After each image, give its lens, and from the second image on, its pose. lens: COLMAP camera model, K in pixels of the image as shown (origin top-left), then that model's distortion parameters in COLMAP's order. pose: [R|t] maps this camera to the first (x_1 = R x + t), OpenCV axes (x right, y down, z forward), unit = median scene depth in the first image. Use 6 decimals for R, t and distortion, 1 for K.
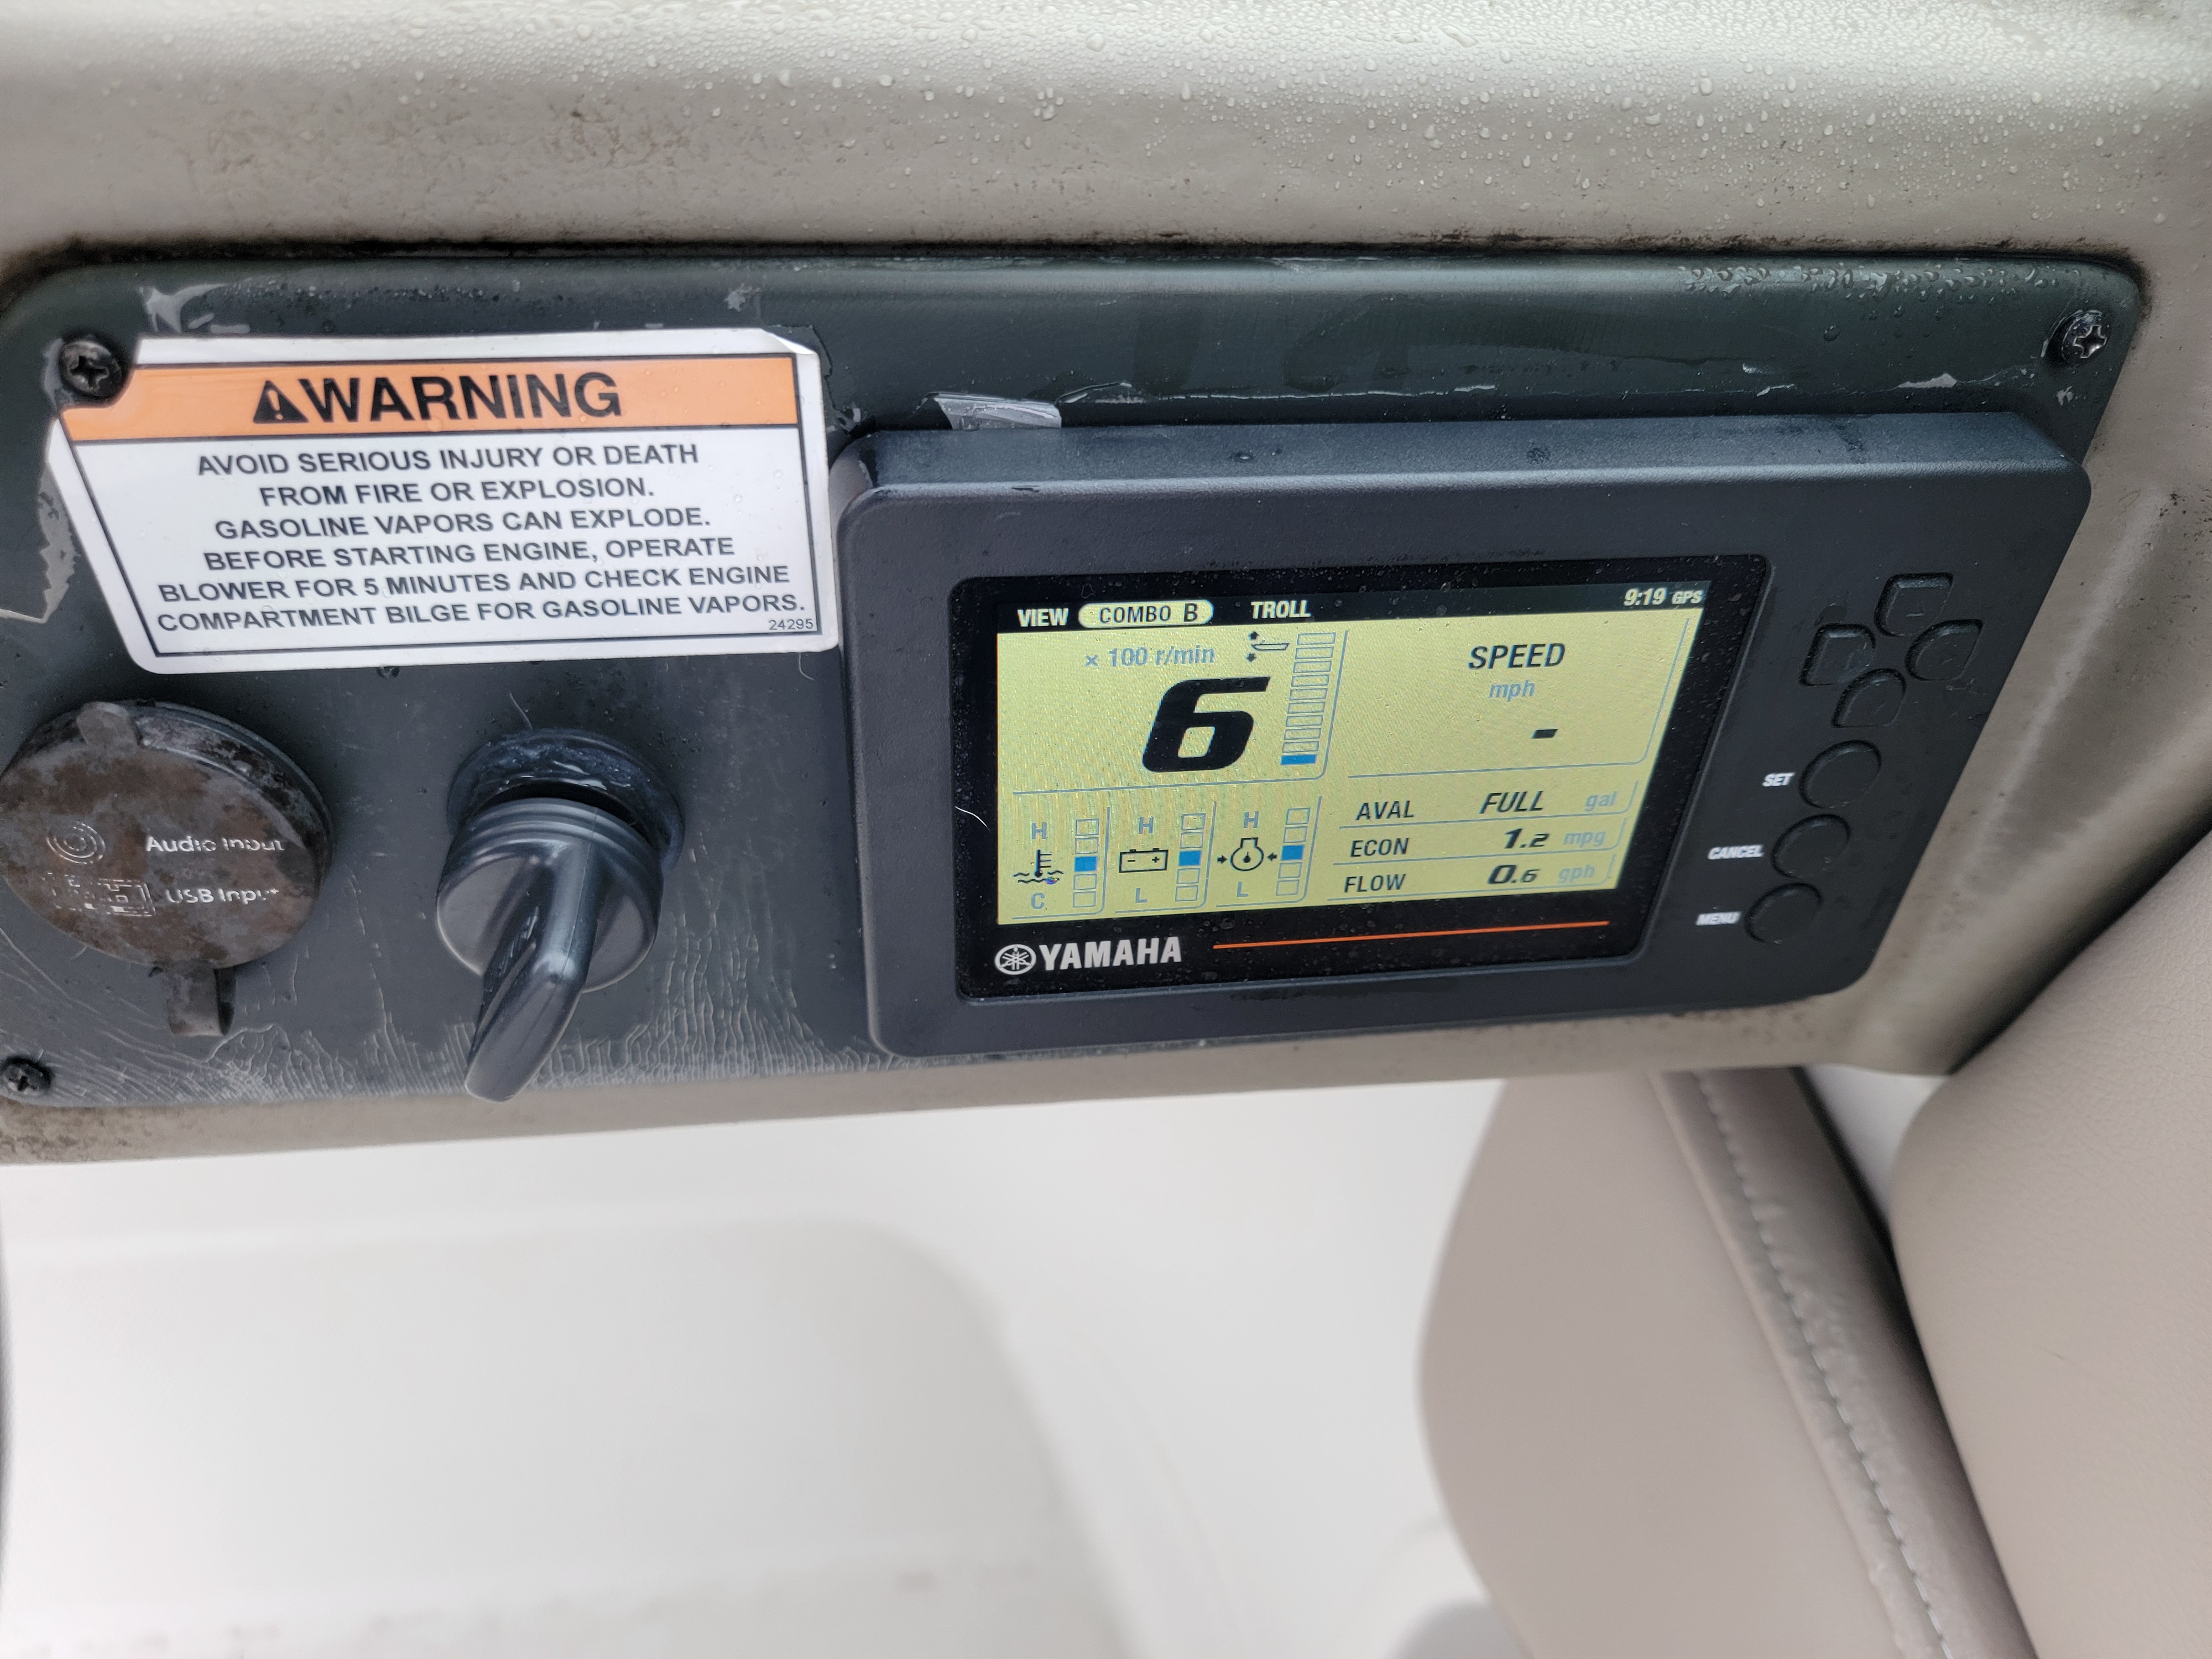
lens RADIAL K [[1546.1, 0, 1116.1], [0, 1546.1, 820.9], [0, 0, 1]] dist [0.000422, -0.001242]
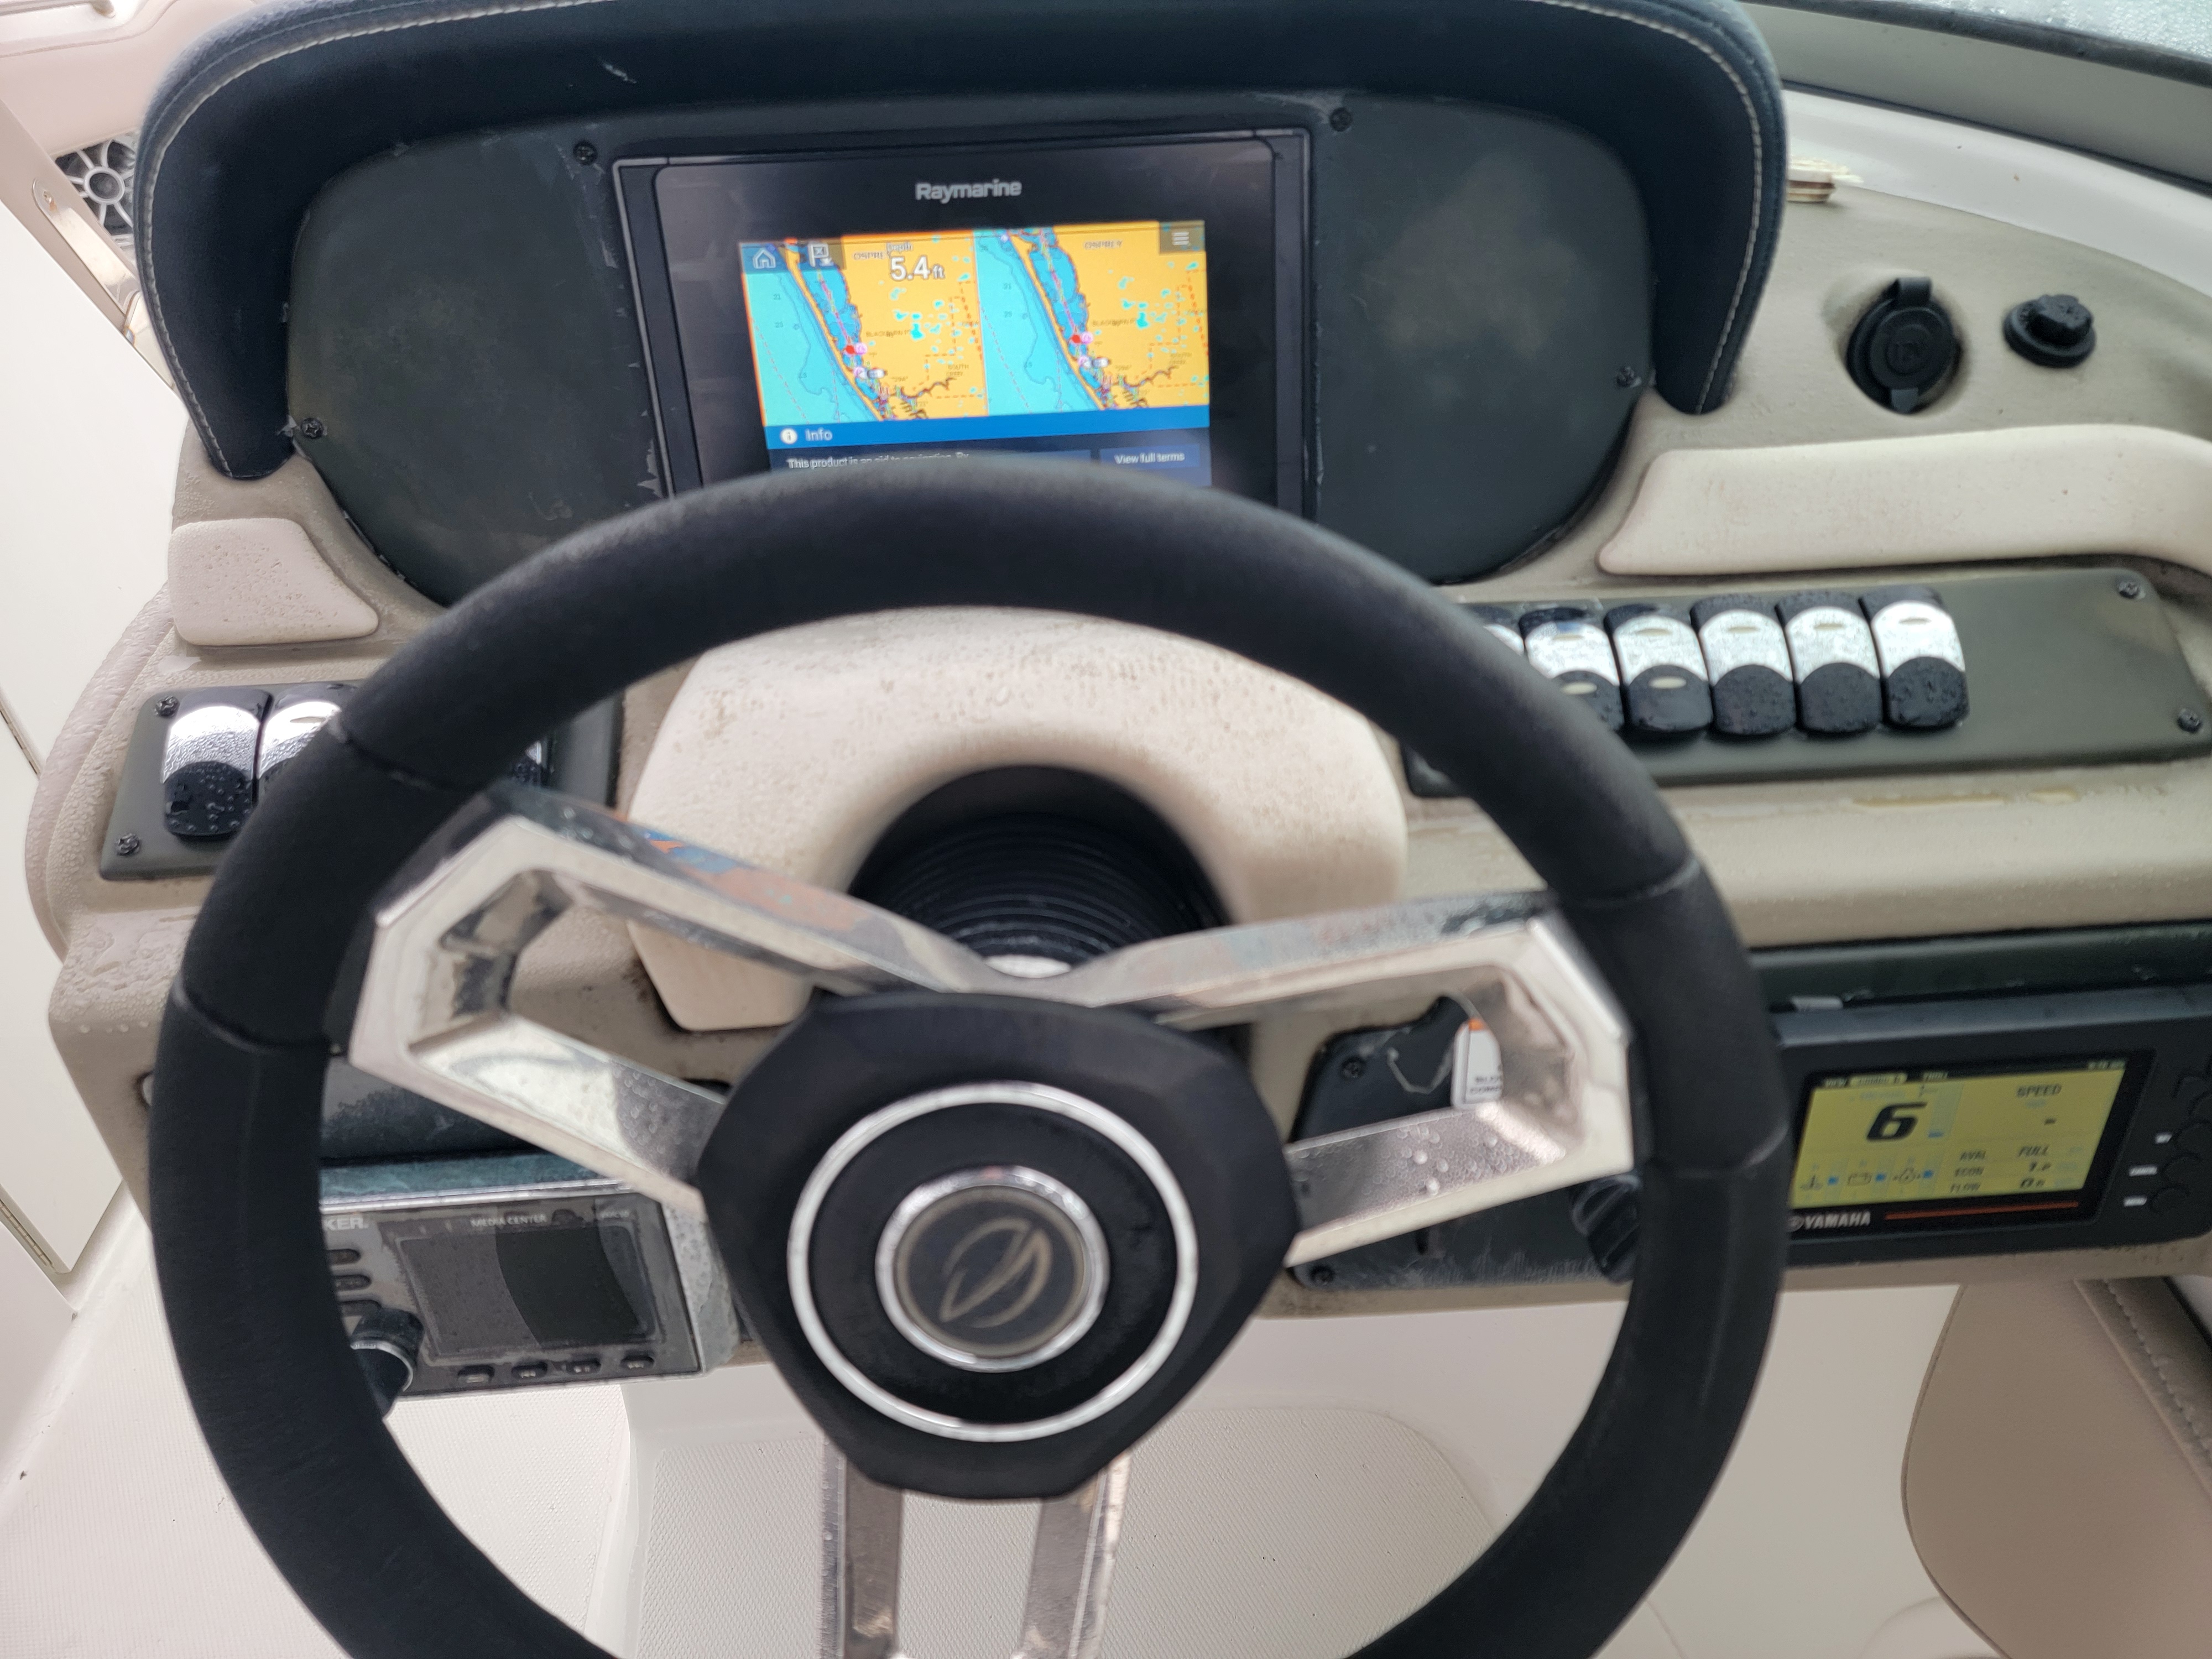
lens RADIAL K [[1546.1, 0, 1095.5], [0, 1546.1, 844.7], [0, 0, 1]] dist [0.000422, -0.001242]
pose [[0.989424, -0.034406, -0.140911, -0.743689], [0.017508, 0.992686, -0.119446, -0.206012], [0.143990, 0.115716, 0.982790, -1.412724]]
